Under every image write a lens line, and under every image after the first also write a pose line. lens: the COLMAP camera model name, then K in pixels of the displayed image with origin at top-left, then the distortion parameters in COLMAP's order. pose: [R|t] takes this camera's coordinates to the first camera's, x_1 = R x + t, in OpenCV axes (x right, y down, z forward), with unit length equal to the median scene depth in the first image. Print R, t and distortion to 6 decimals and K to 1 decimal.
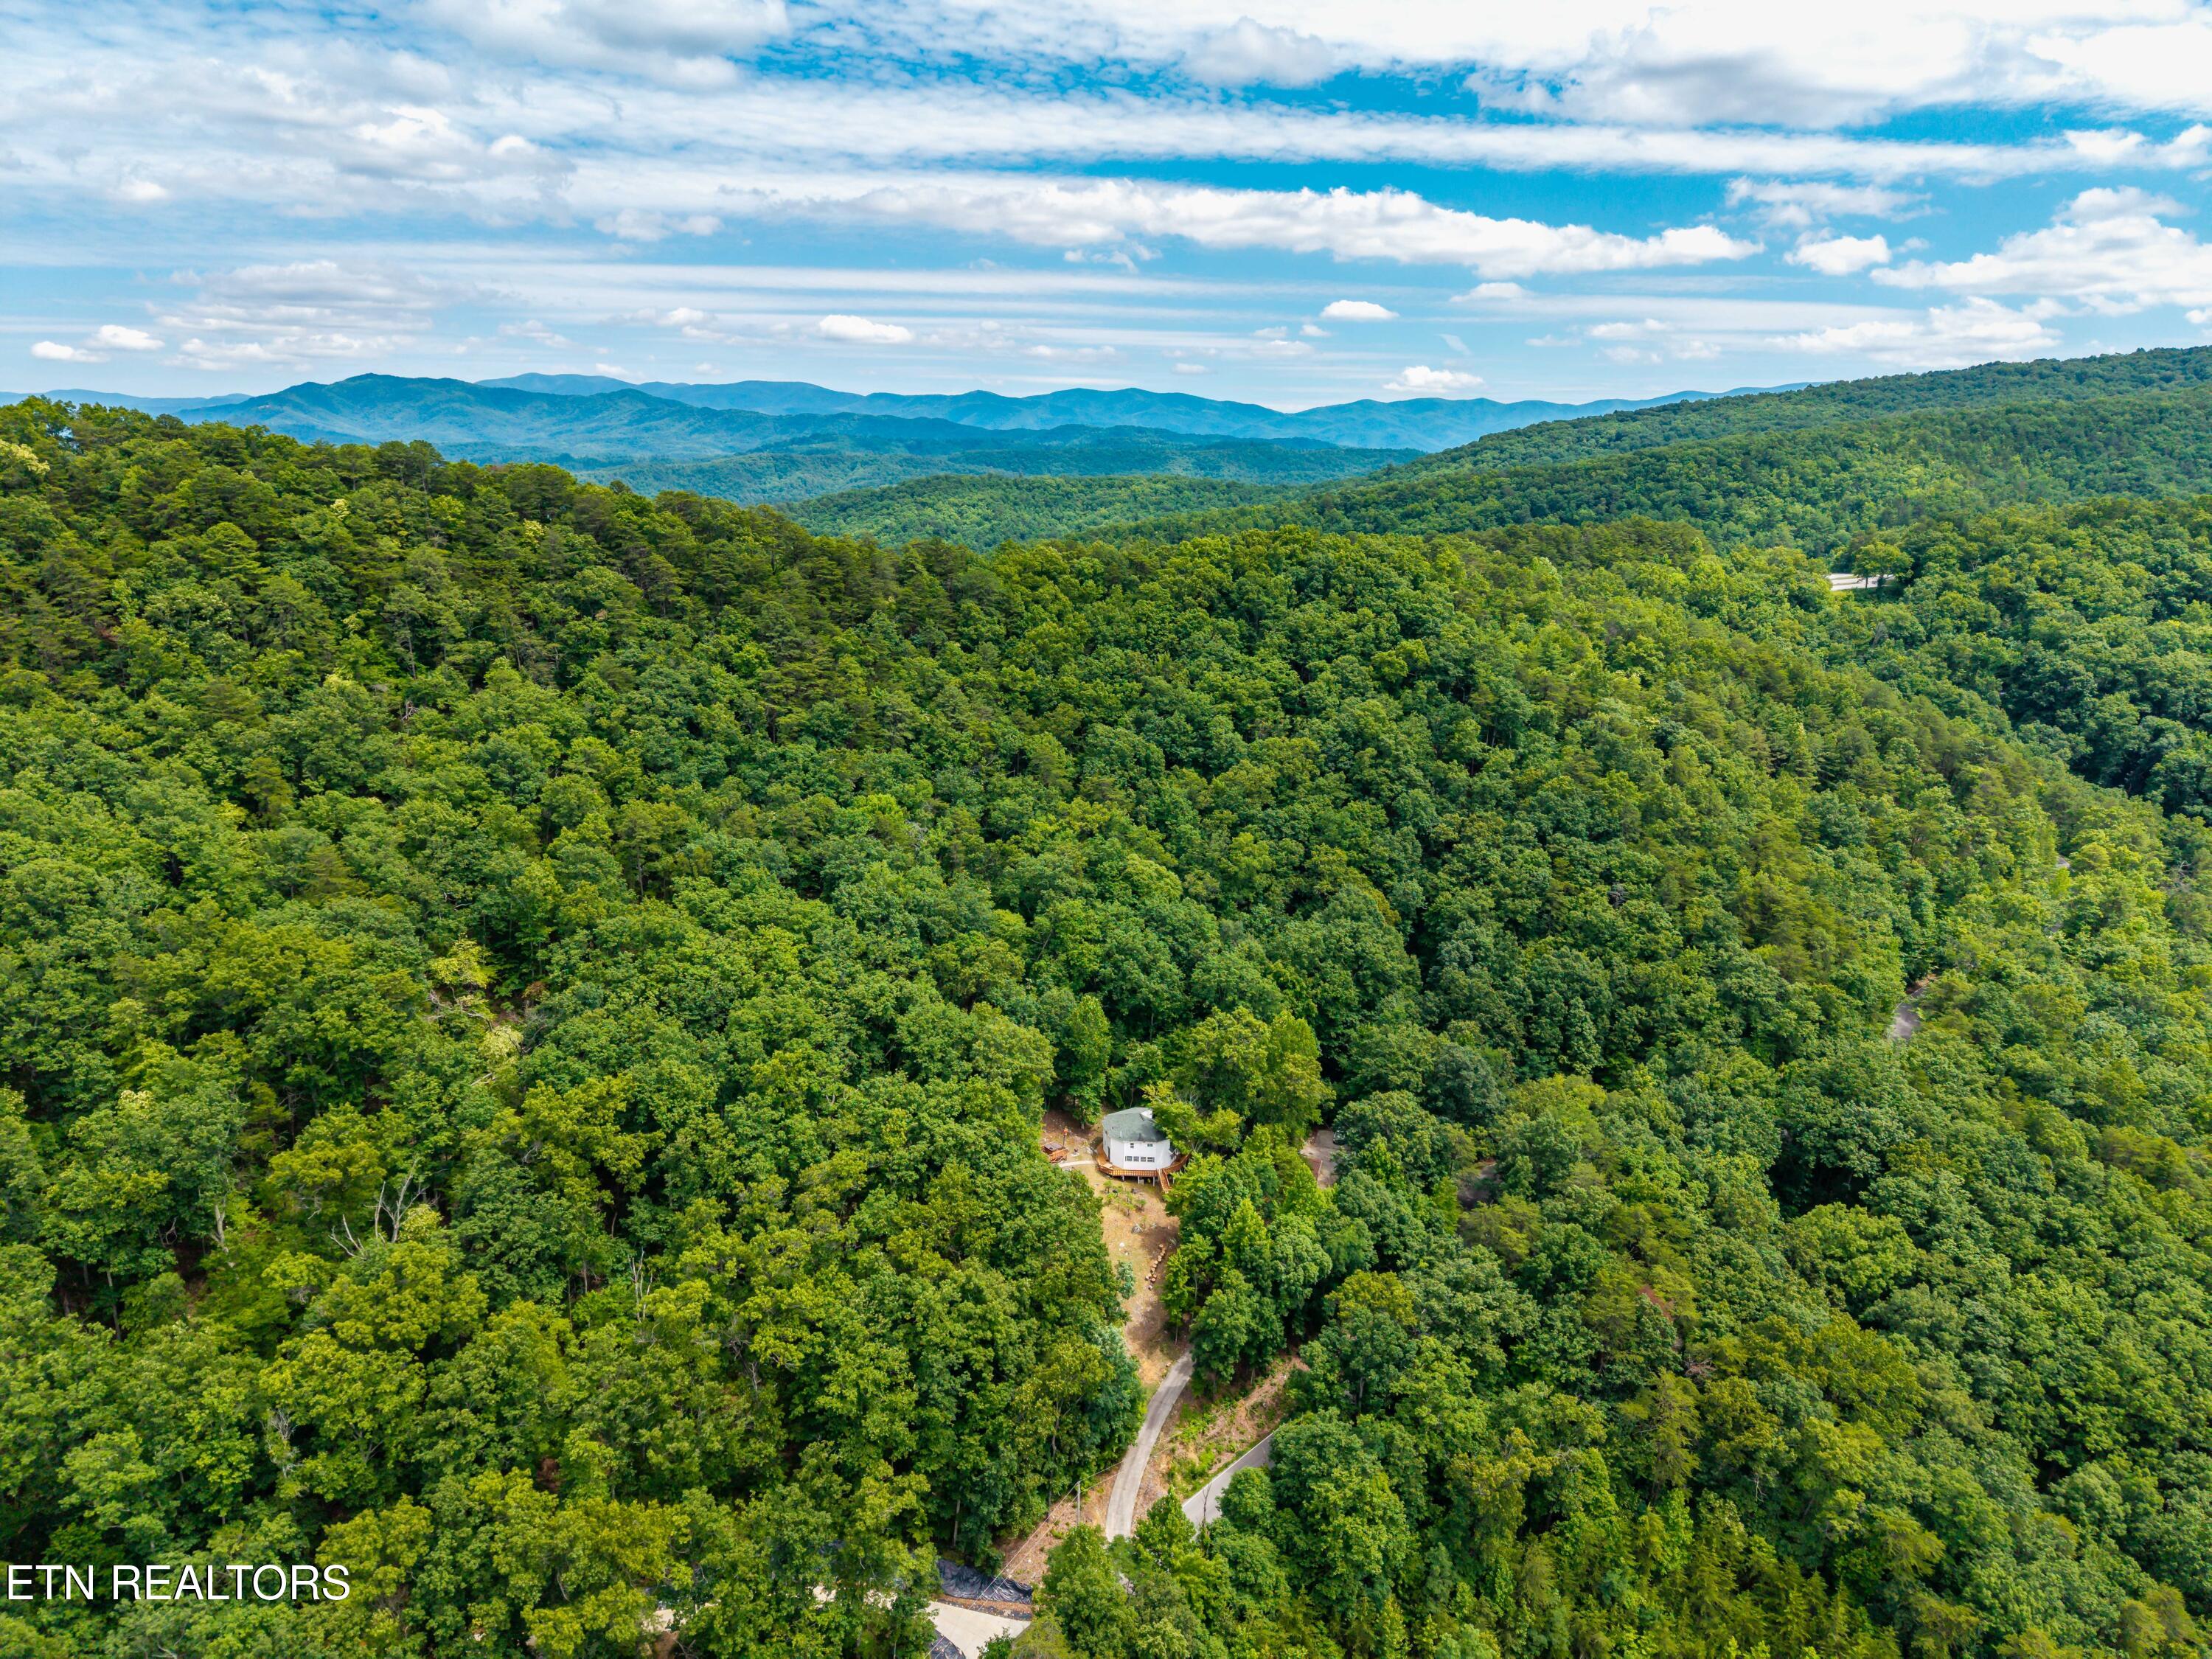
lens RADIAL K [[1480.9, 0, 1106.0], [0, 1480.9, 829.5], [0, 0, 1]] dist [0.005238, -0.000224]
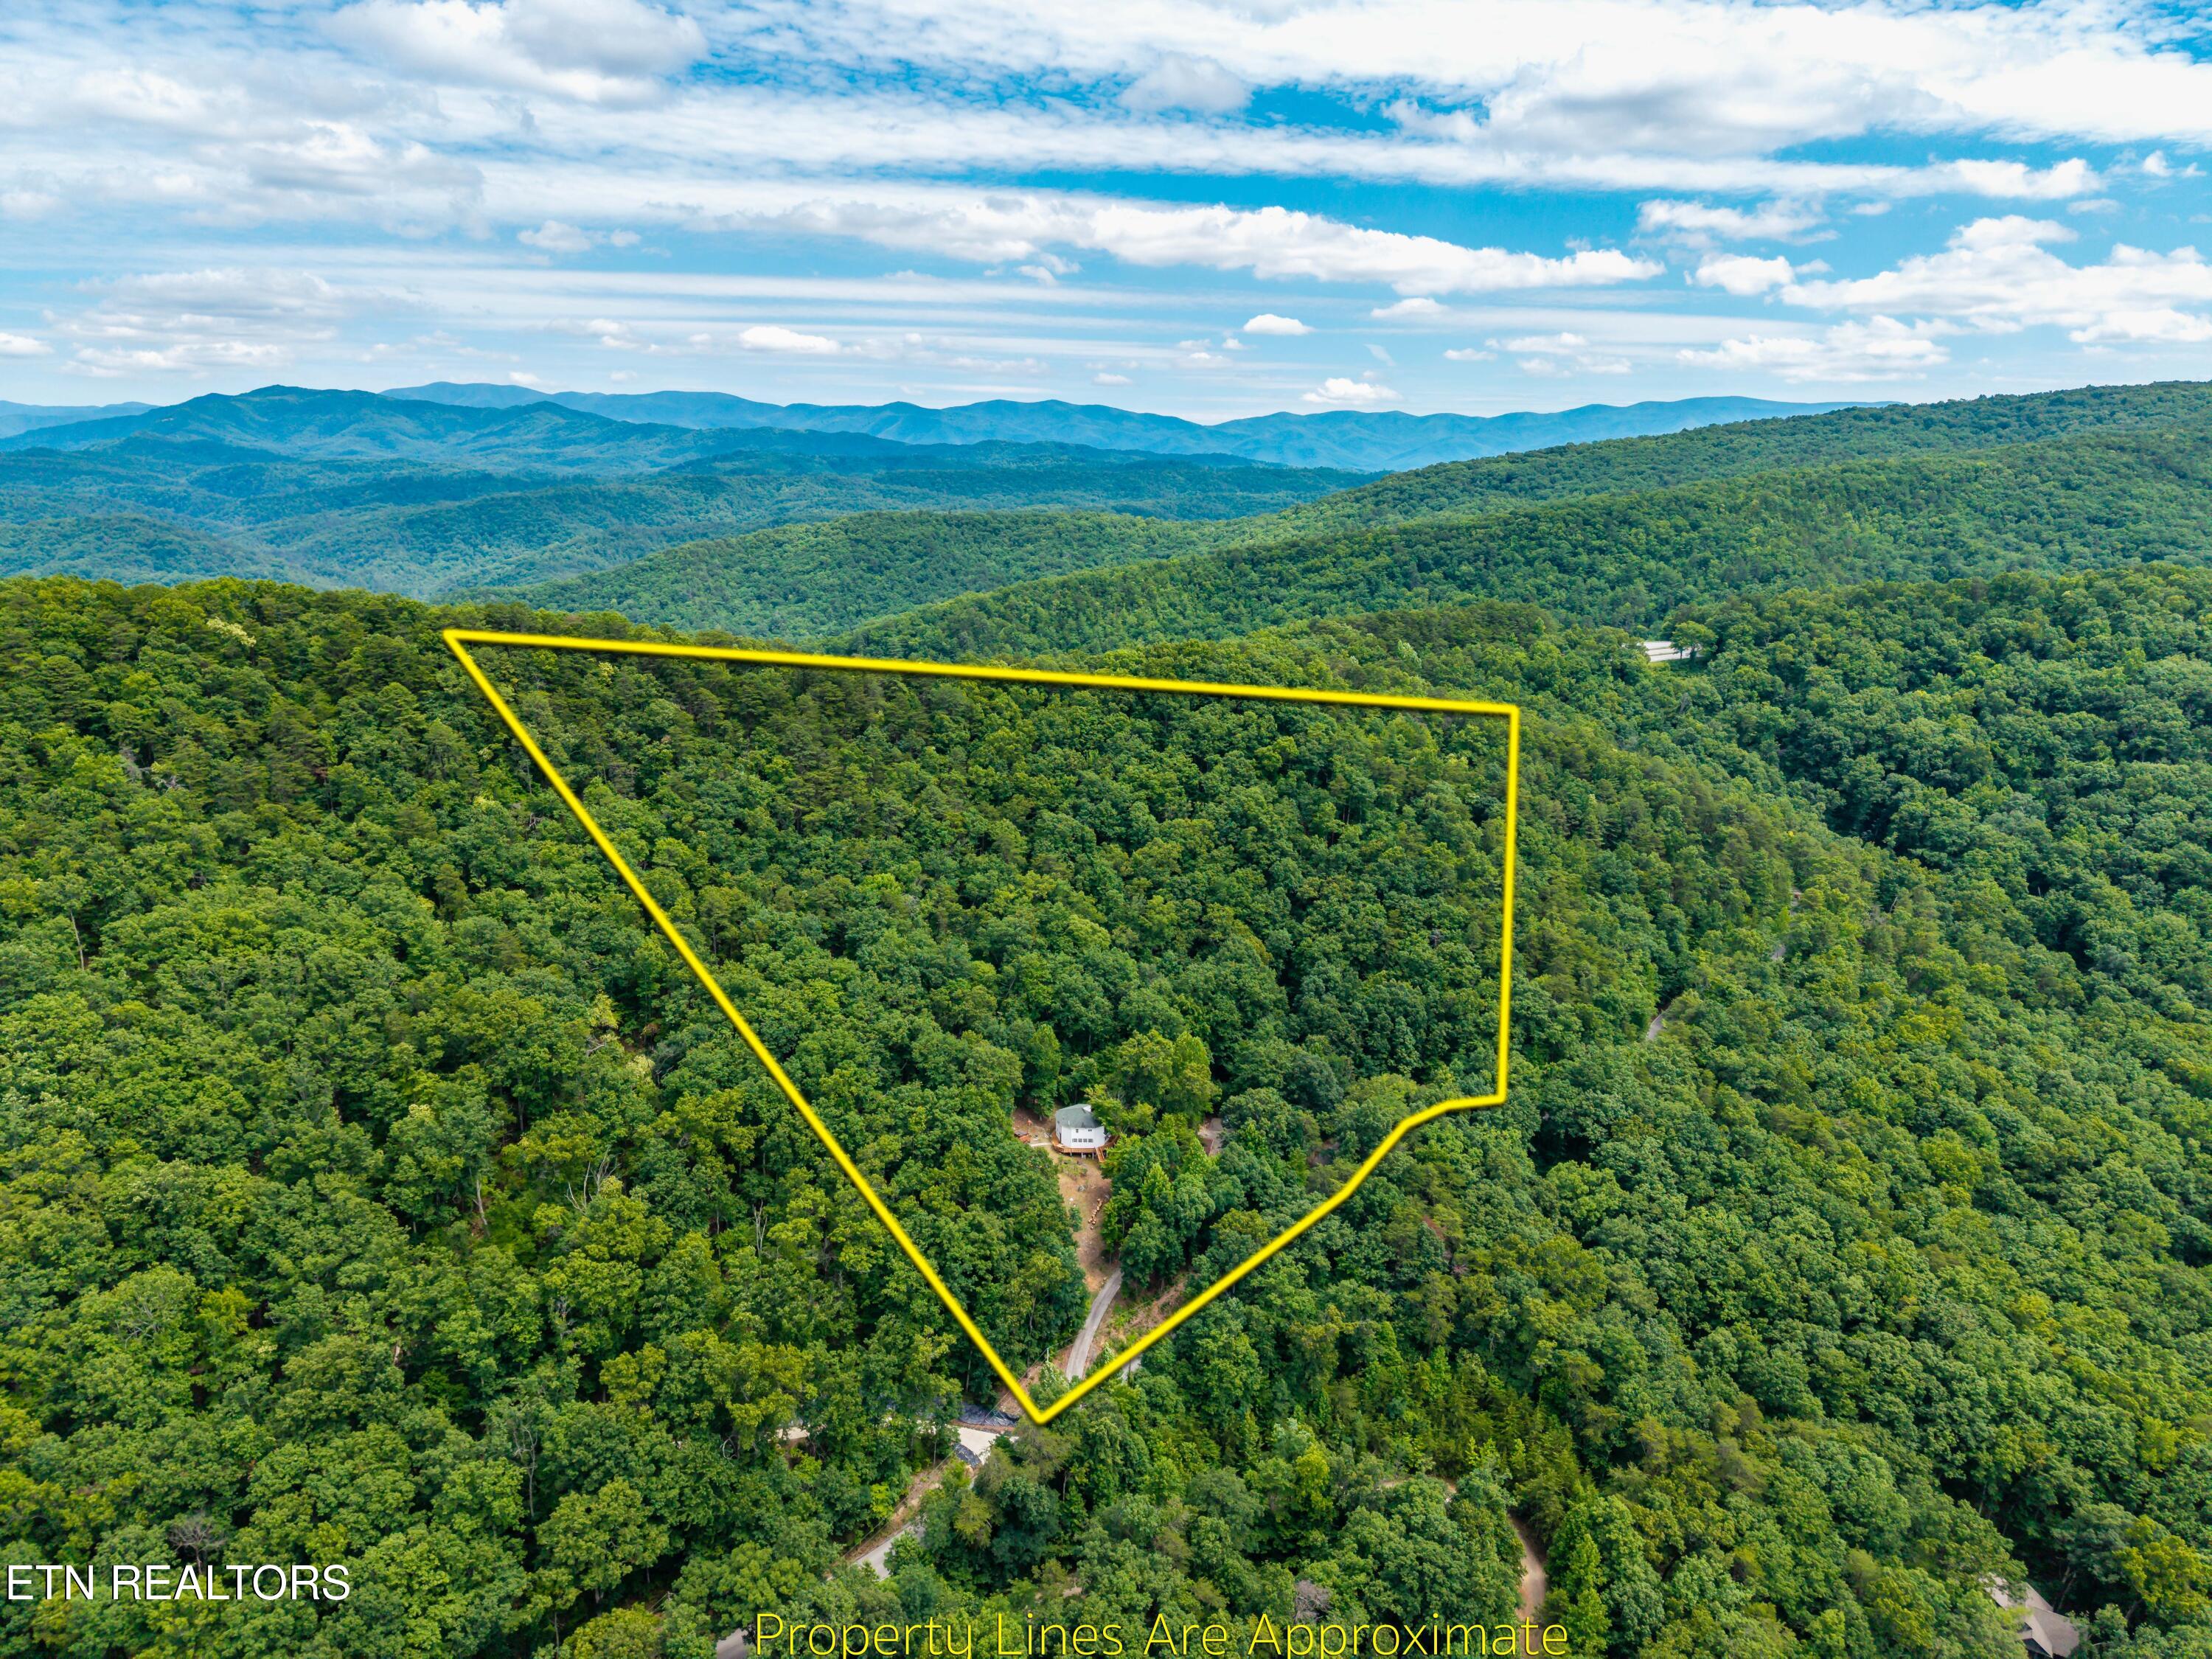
lens RADIAL K [[1474.0, 0, 1106.0], [0, 1474.0, 829.5], [0, 0, 1]] dist [0.026252, -0.025460]
pose [[0.998656, -0.011671, 0.050495, -0.021931], [0.011942, 0.999916, -0.005074, -0.064327], [-0.050431, 0.005671, 0.998711, -0.396825]]
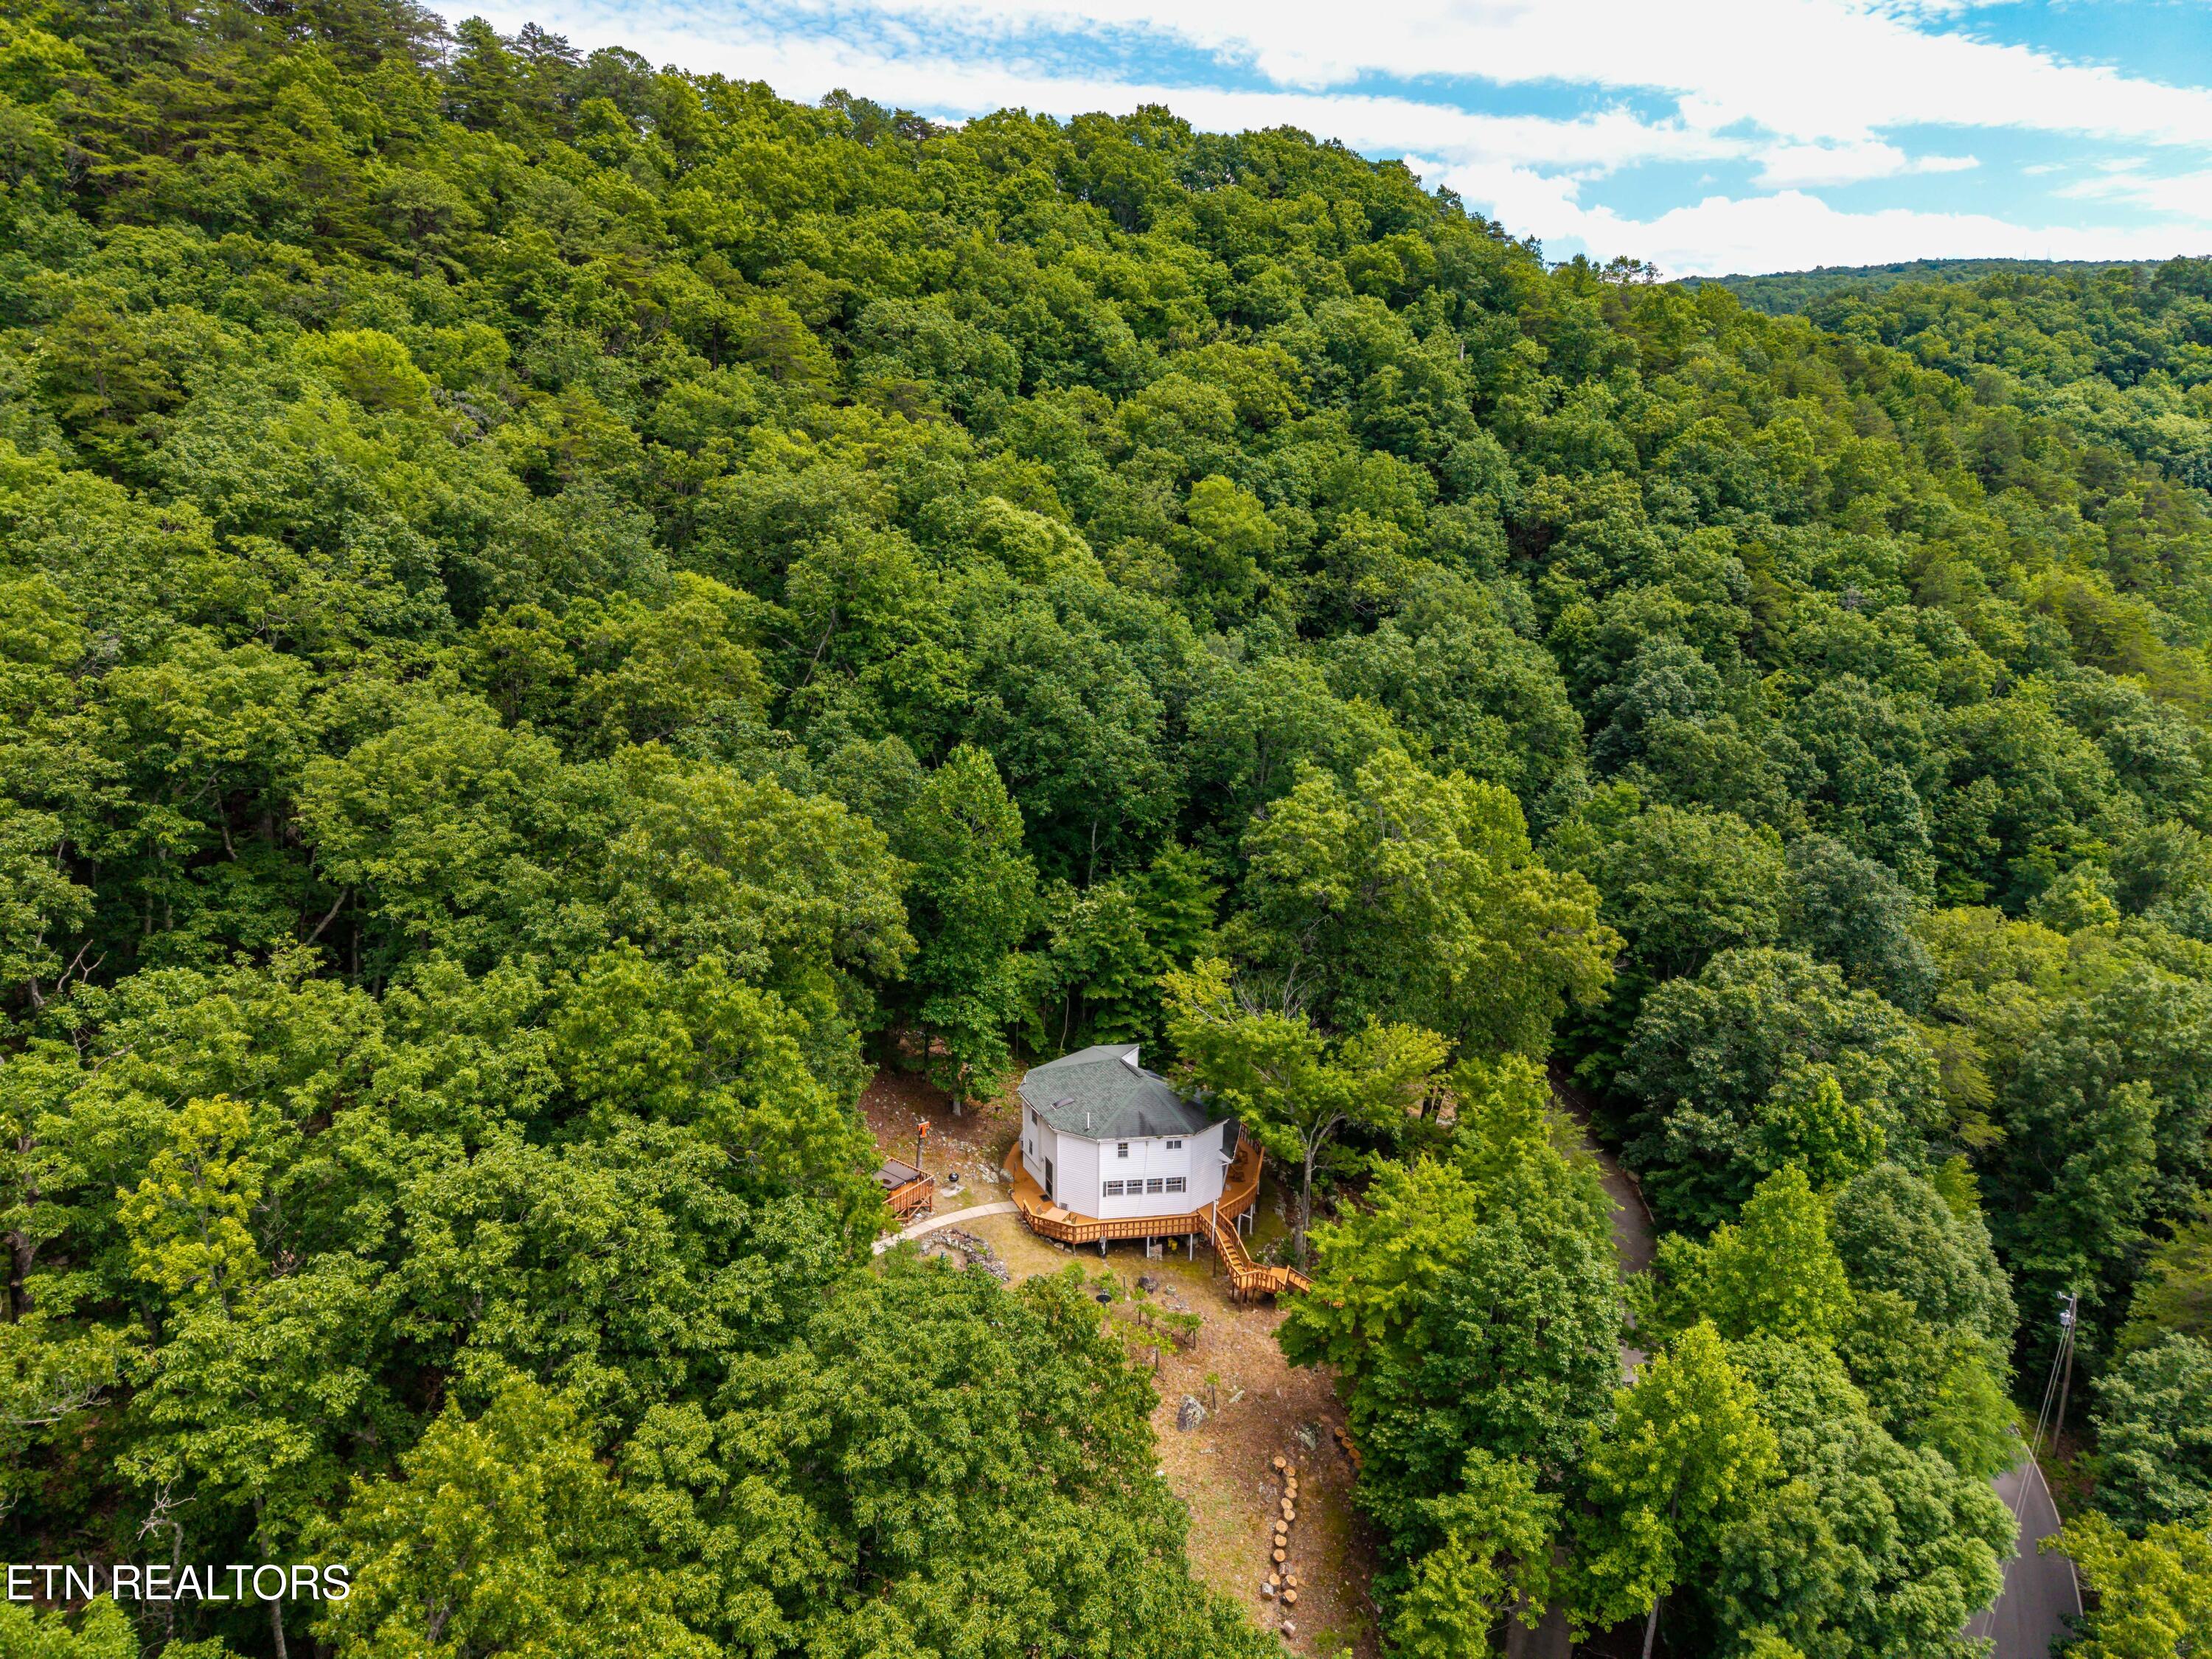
lens RADIAL K [[1482.1, 0, 1105.2], [0, 1482.1, 866.8], [0, 0, 1]] dist [0.000618, -0.000453]
pose [[0.979897, -0.060347, 0.190158, -0.048371], [0.052249, 0.997512, 0.047322, 0.128690], [-0.192540, -0.036435, 0.980612, 0.654522]]
